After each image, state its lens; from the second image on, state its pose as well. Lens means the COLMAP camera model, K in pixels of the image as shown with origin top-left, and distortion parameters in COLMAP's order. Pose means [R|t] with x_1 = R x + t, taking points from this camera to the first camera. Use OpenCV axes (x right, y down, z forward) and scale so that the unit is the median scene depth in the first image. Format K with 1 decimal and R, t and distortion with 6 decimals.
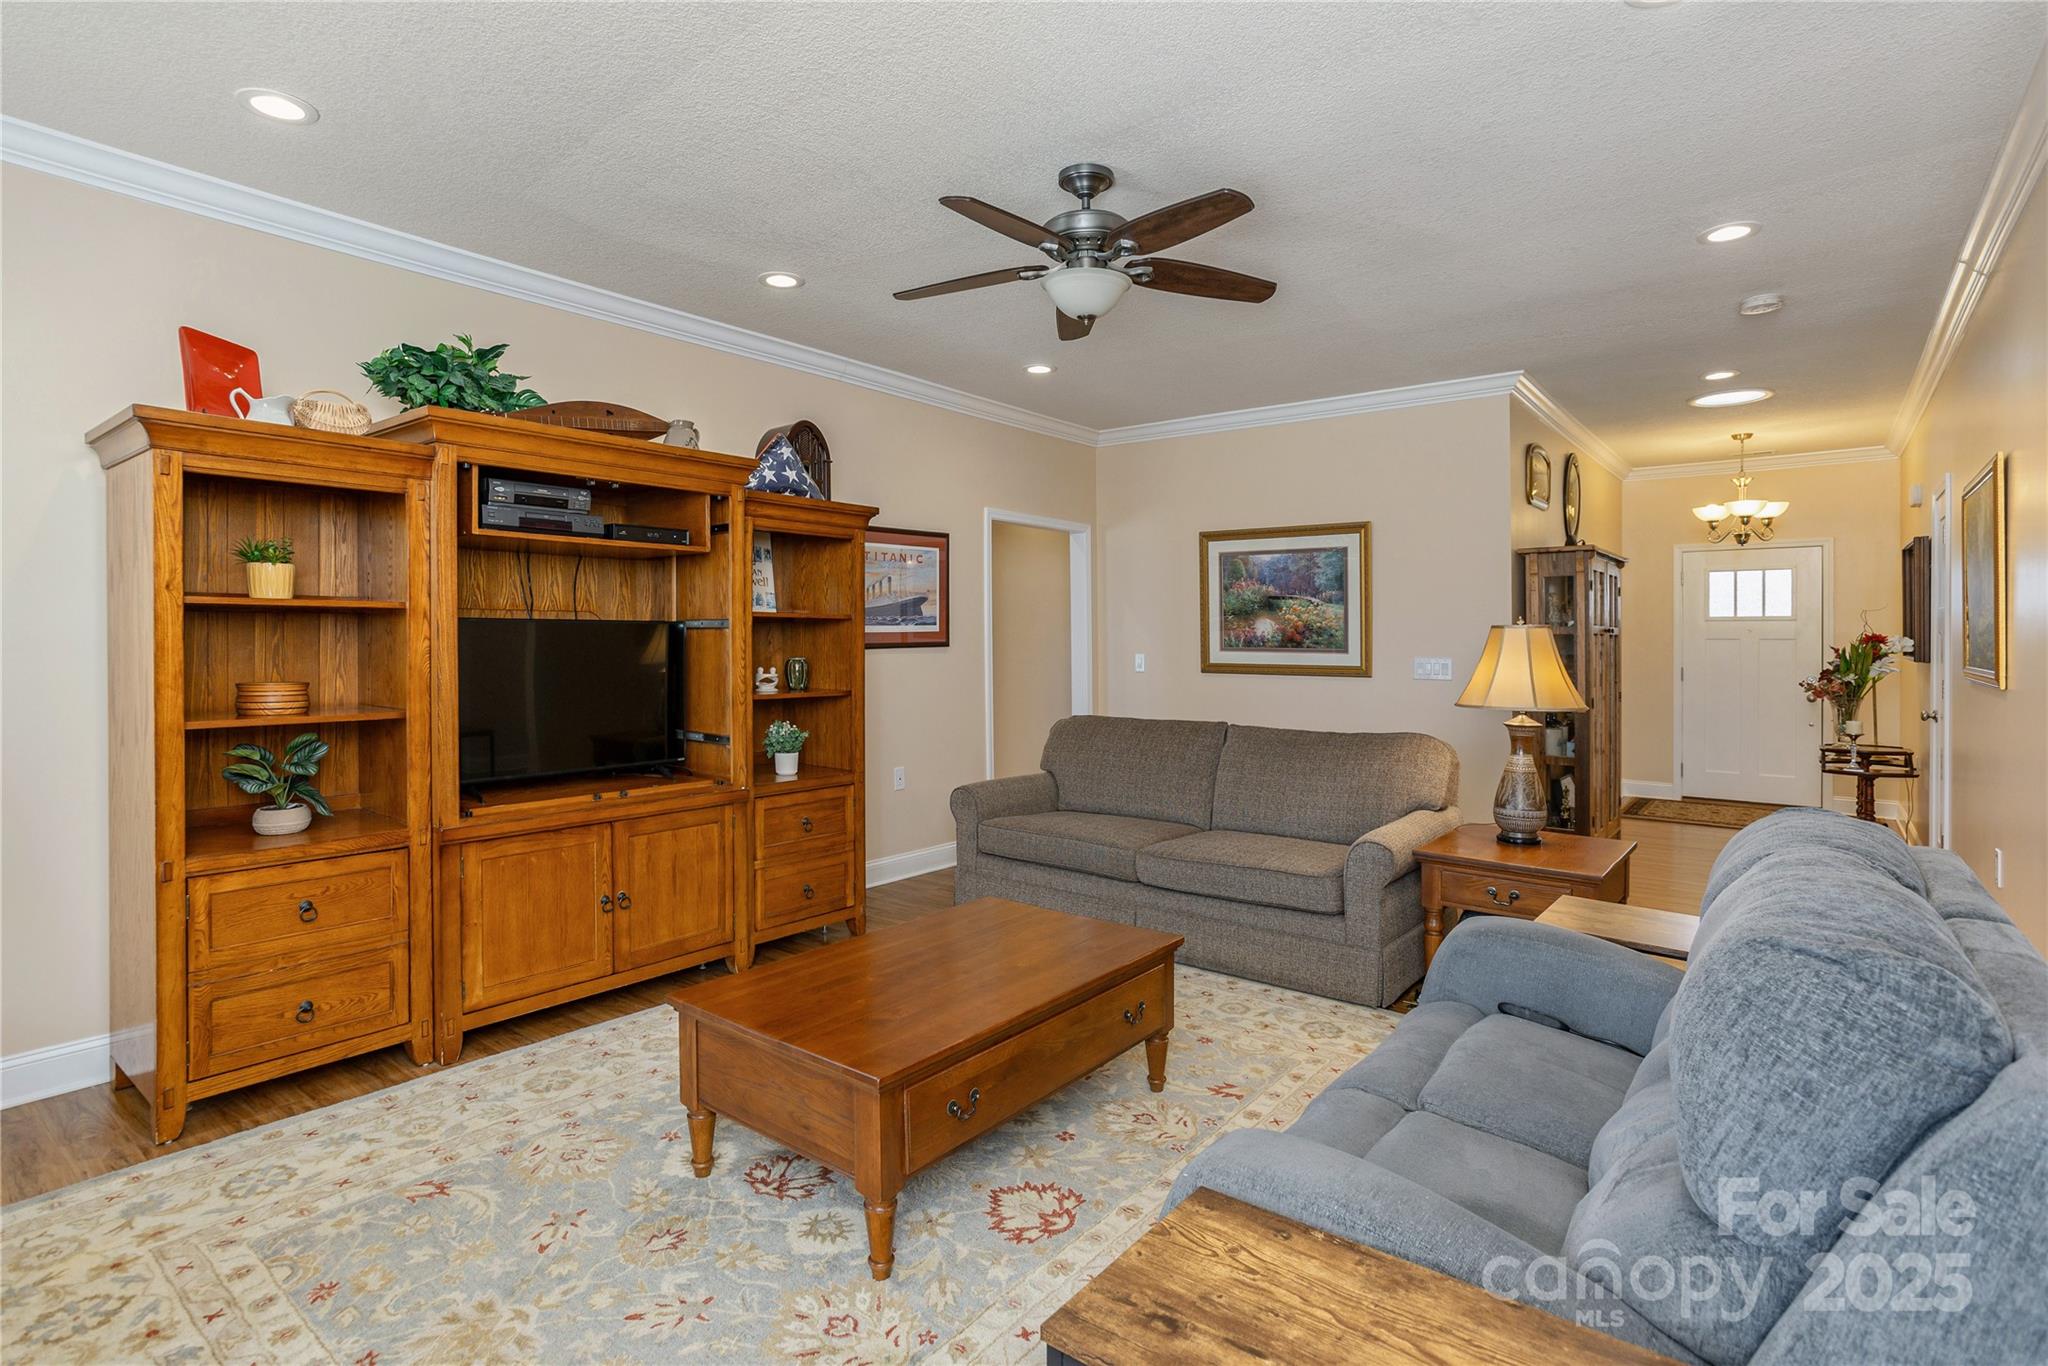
lens RADIAL K [[1044.0, 0, 1024.0], [0, 1044.0, 683.0], [0, 0, 1]] dist [-0.058723, 0.000089]
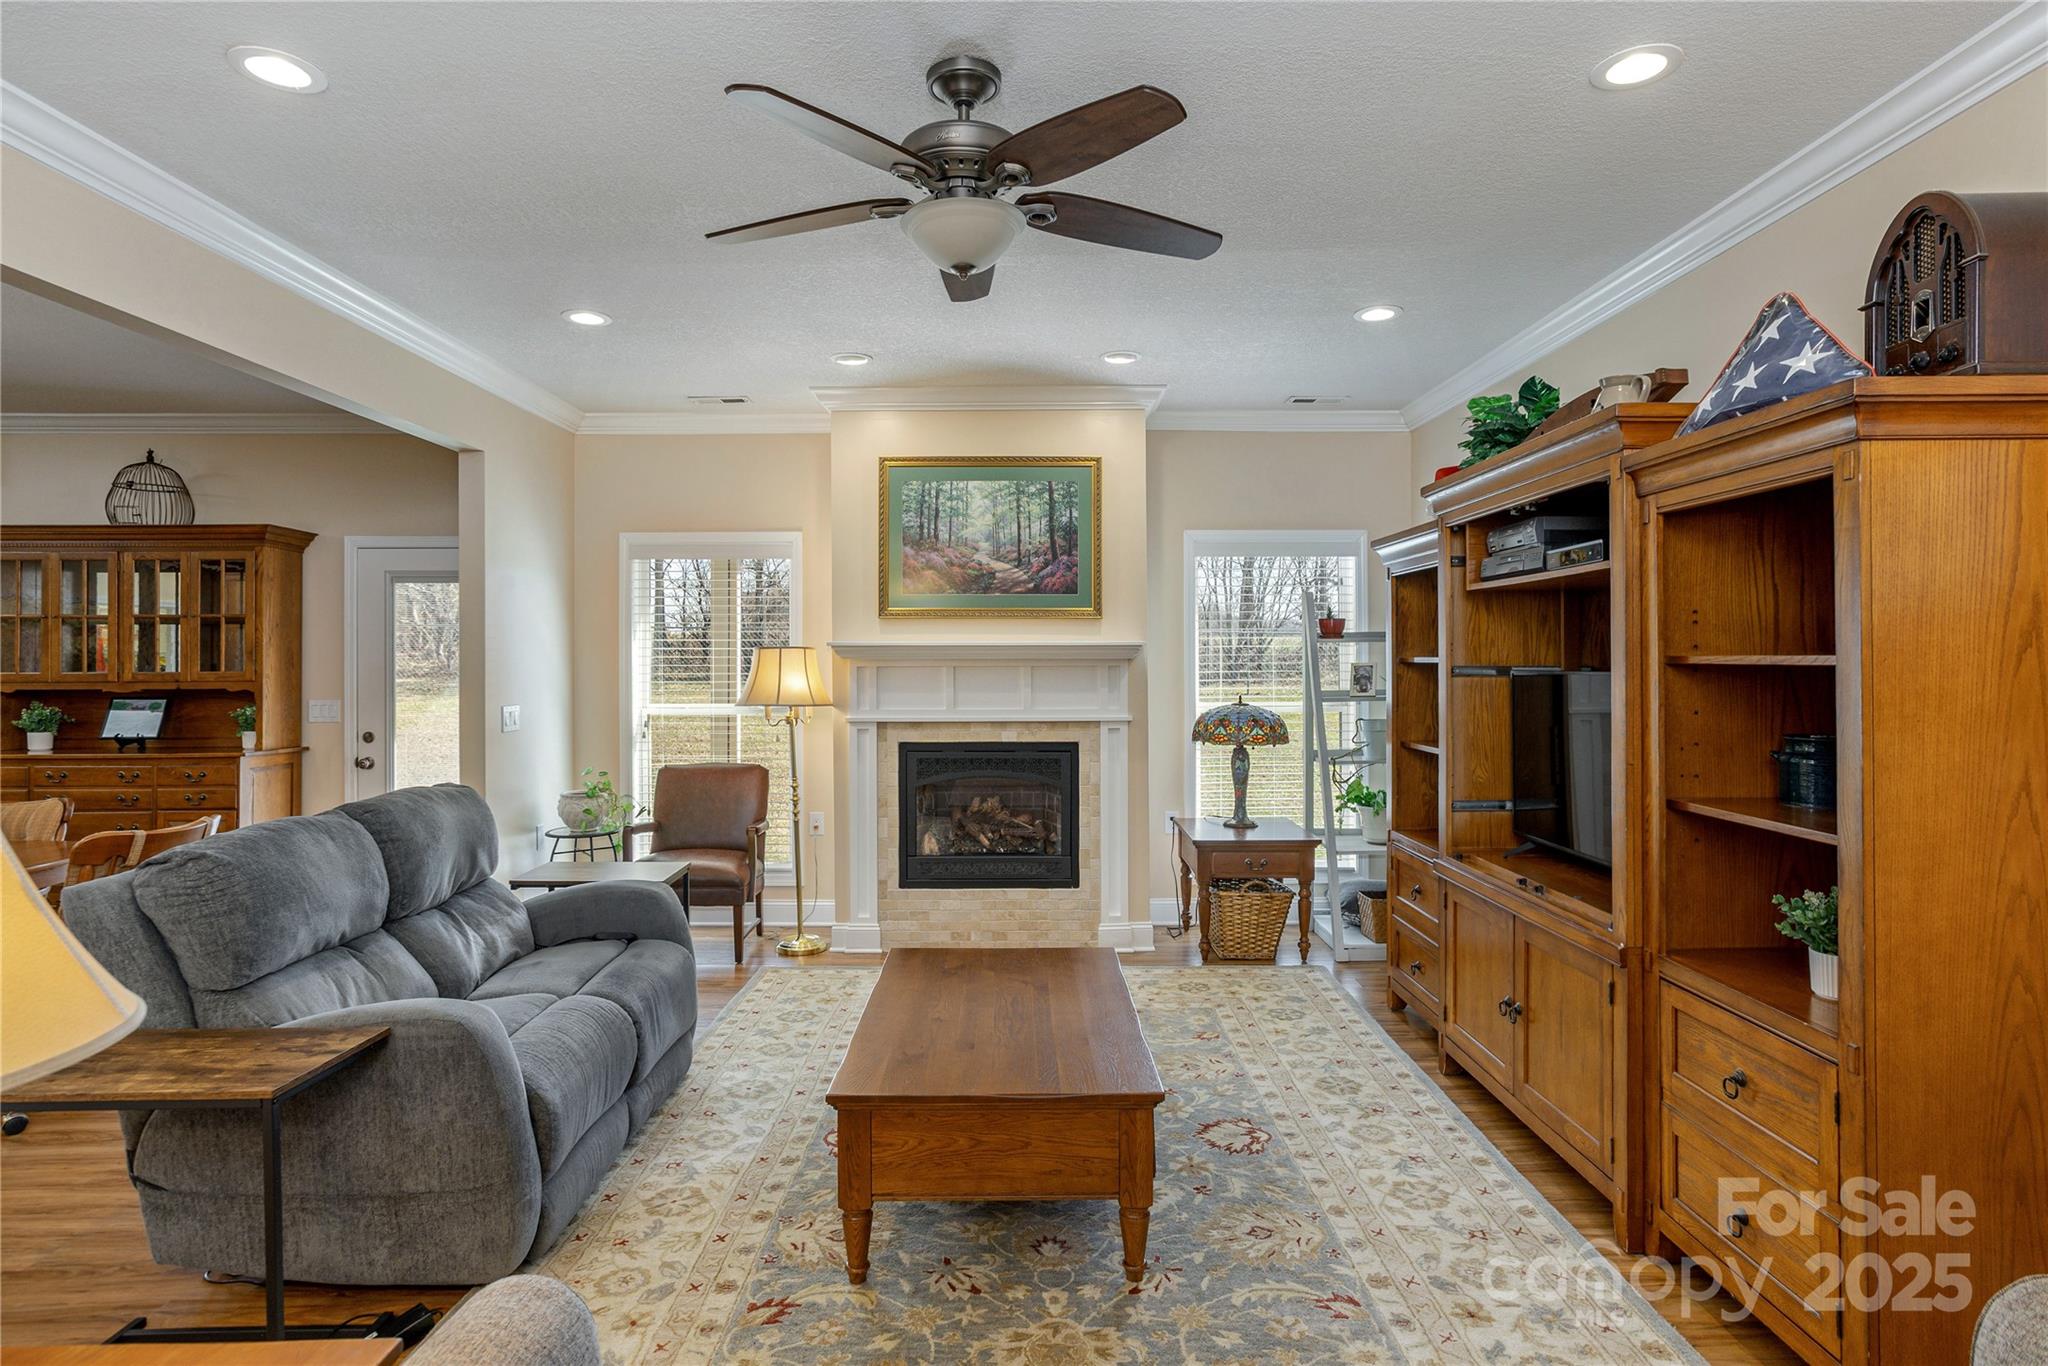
lens RADIAL K [[1103.2, 0, 1047.4], [0, 1103.2, 655.0], [0, 0, 1]] dist [-0.040508, 0.039545]
pose [[-0.789693, -0.003723, -0.613491, 0.454728], [-0.025183, 0.999335, 0.026352, -0.090314], [0.612986, 0.036259, -0.789262, 1.495986]]
